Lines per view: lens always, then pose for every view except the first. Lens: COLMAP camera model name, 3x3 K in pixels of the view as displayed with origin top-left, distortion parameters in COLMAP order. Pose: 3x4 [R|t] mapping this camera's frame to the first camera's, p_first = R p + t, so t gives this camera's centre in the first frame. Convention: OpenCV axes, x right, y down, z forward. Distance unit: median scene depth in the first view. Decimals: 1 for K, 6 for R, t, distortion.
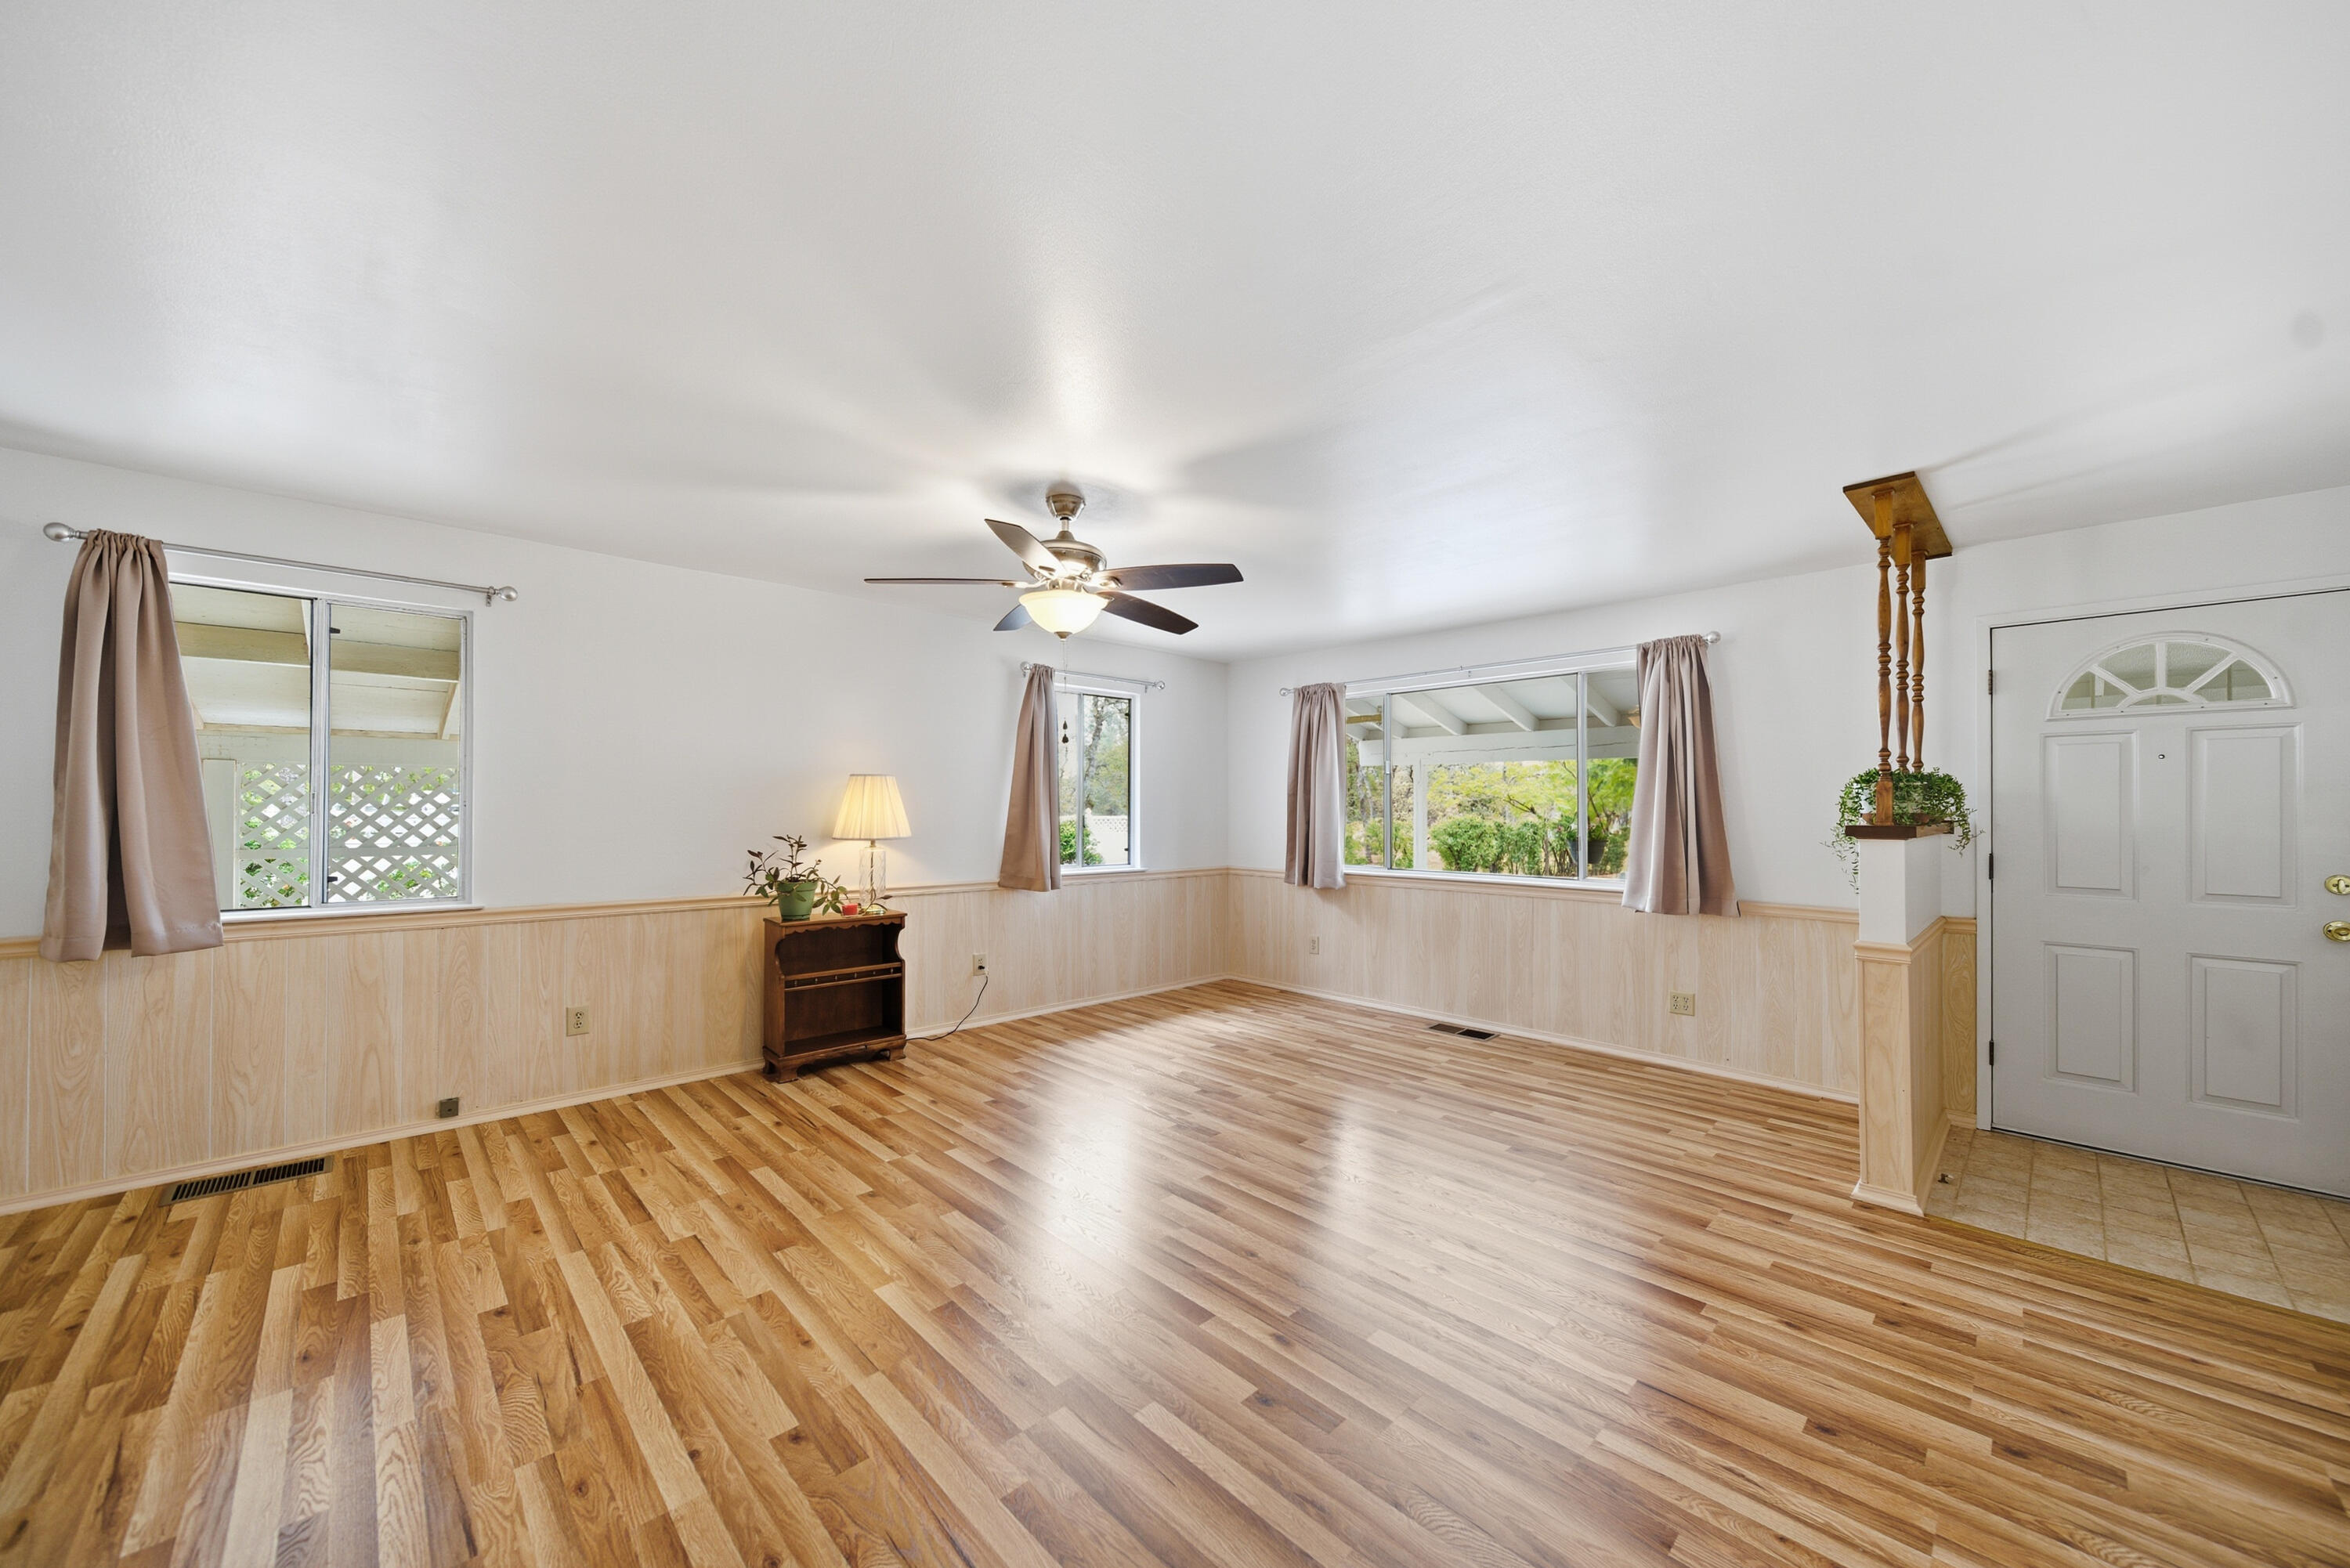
lens RADIAL K [[857.8, 0, 1175.0], [0, 857.8, 784.0], [0, 0, 1]] dist [0.000237, 0.000059]
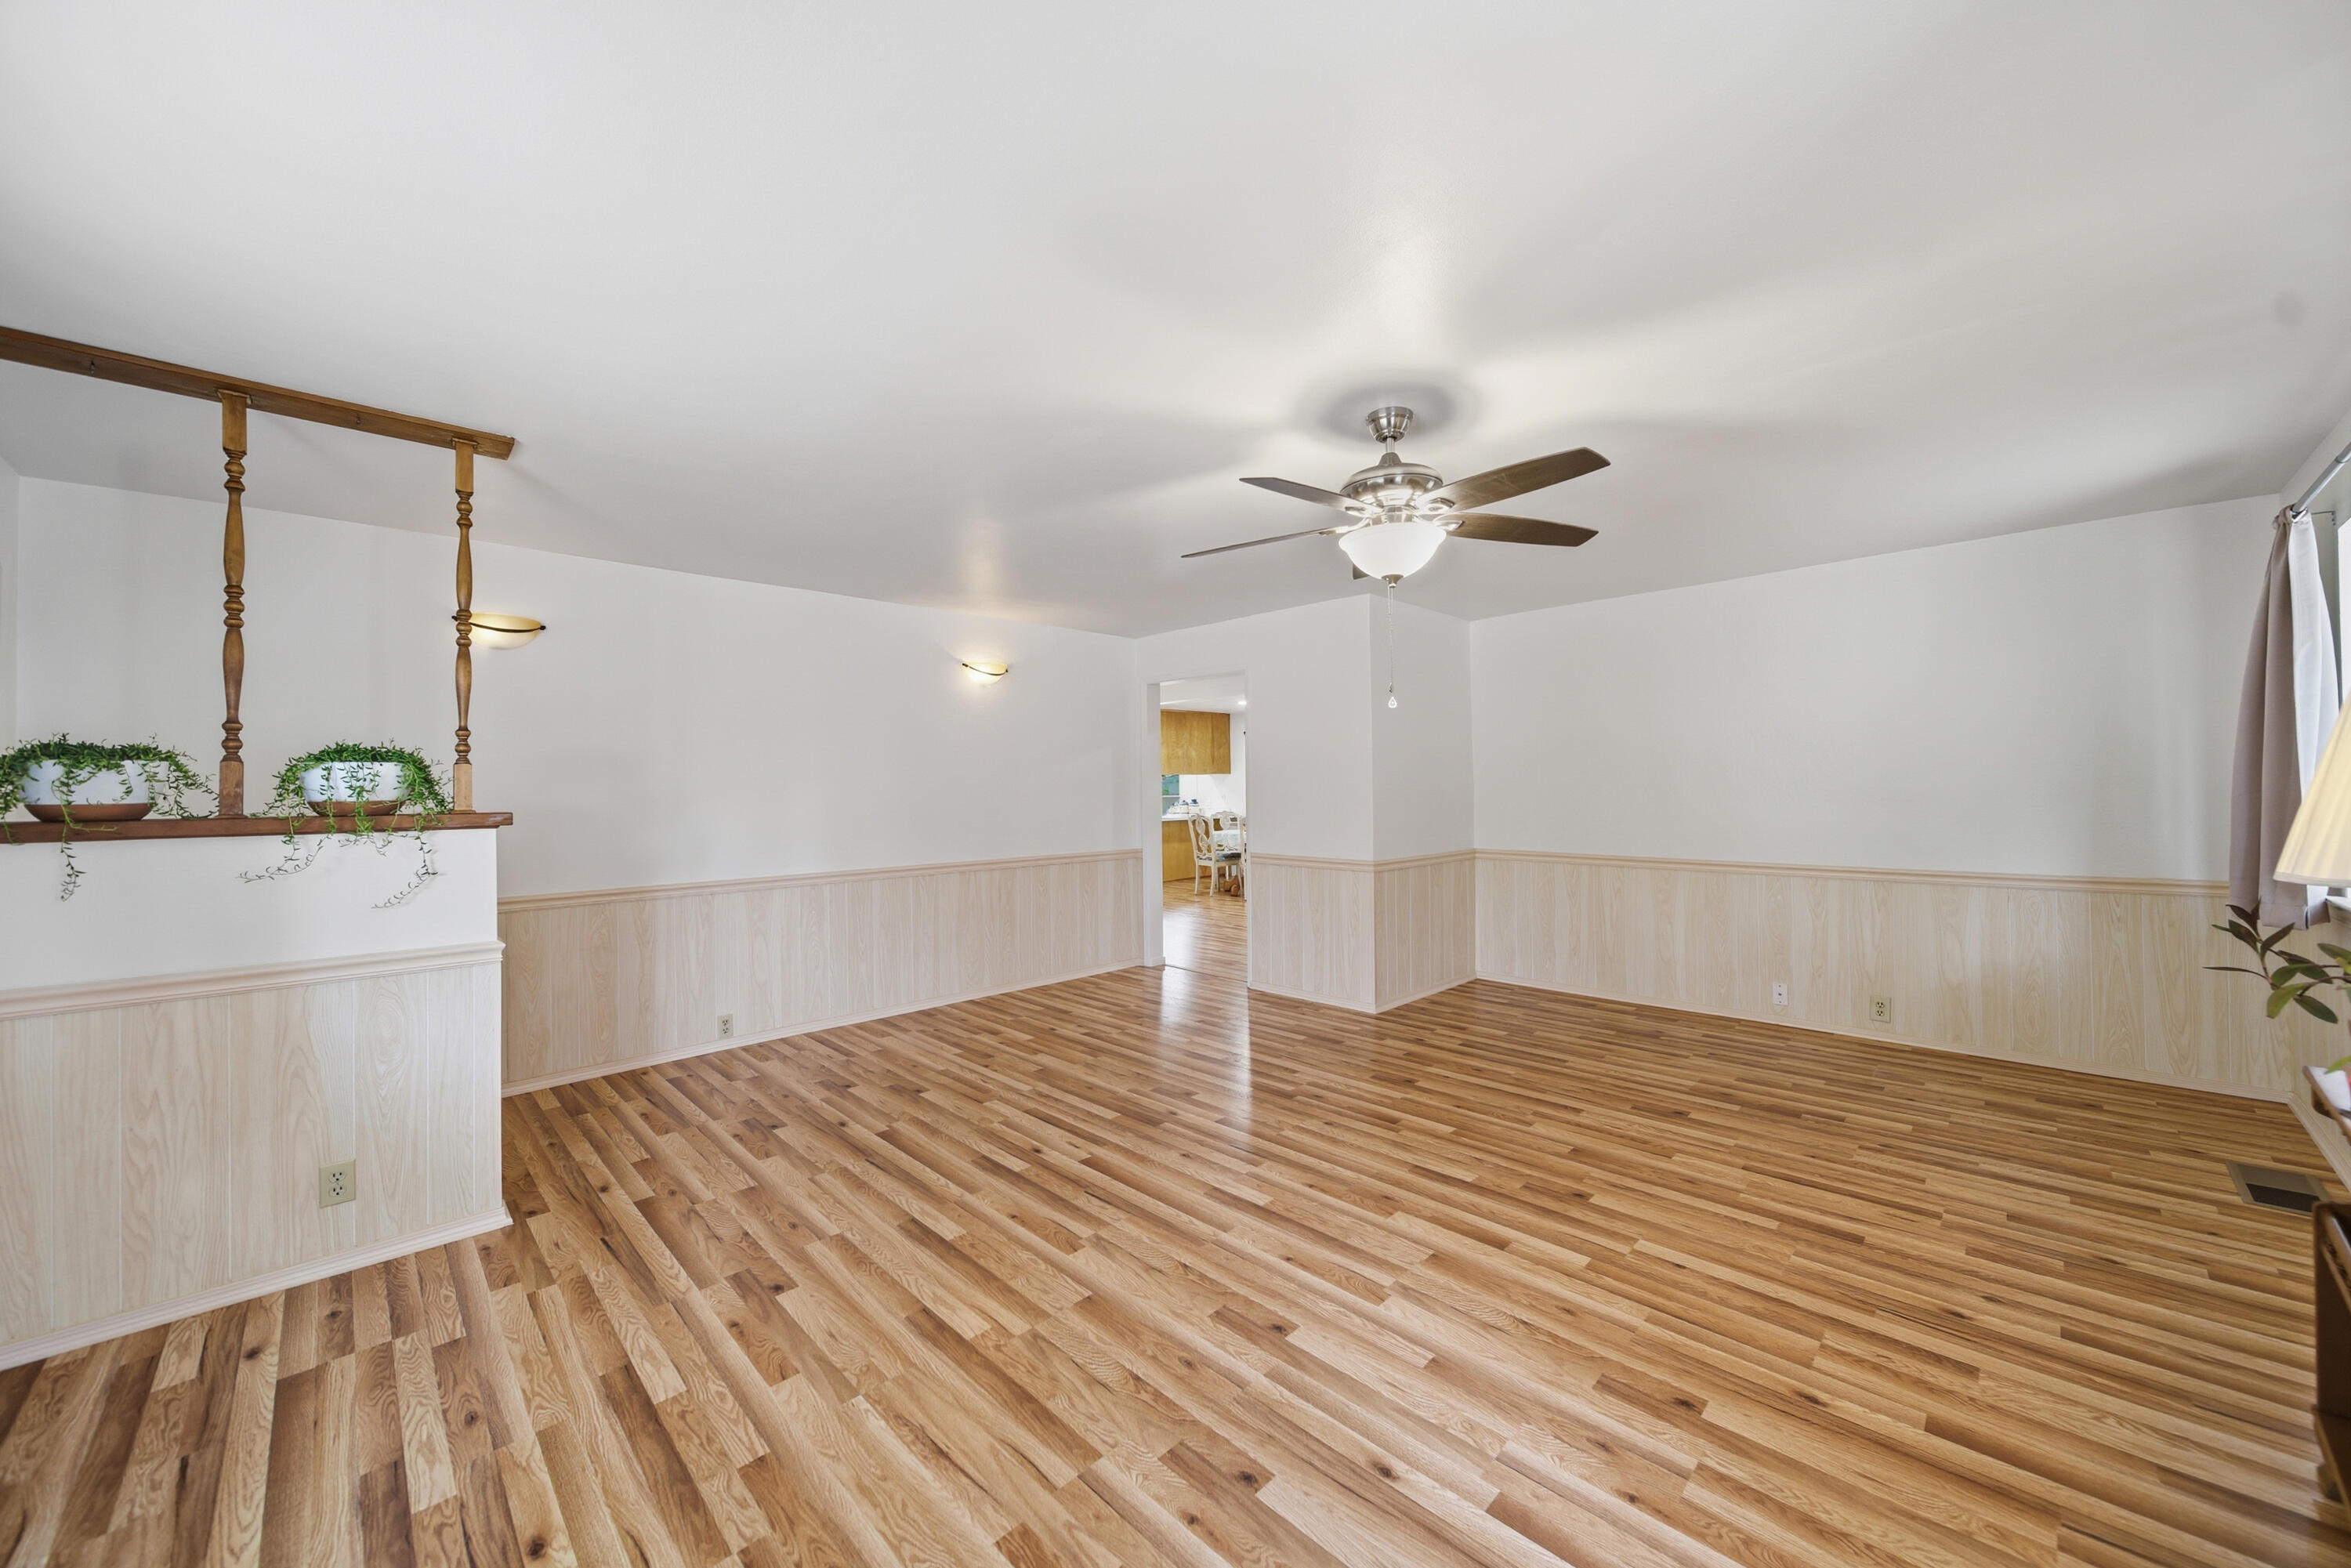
lens RADIAL K [[858.2, 0, 1175.5], [0, 858.2, 784.0], [0, 0, 1]] dist [0.000237, 0.000059]
pose [[-0.999915, 0.007597, -0.010555, 0.097137], [0.007968, 0.999335, -0.035586, 0.057118], [0.010278, -0.035667, -0.999311, 1.949926]]
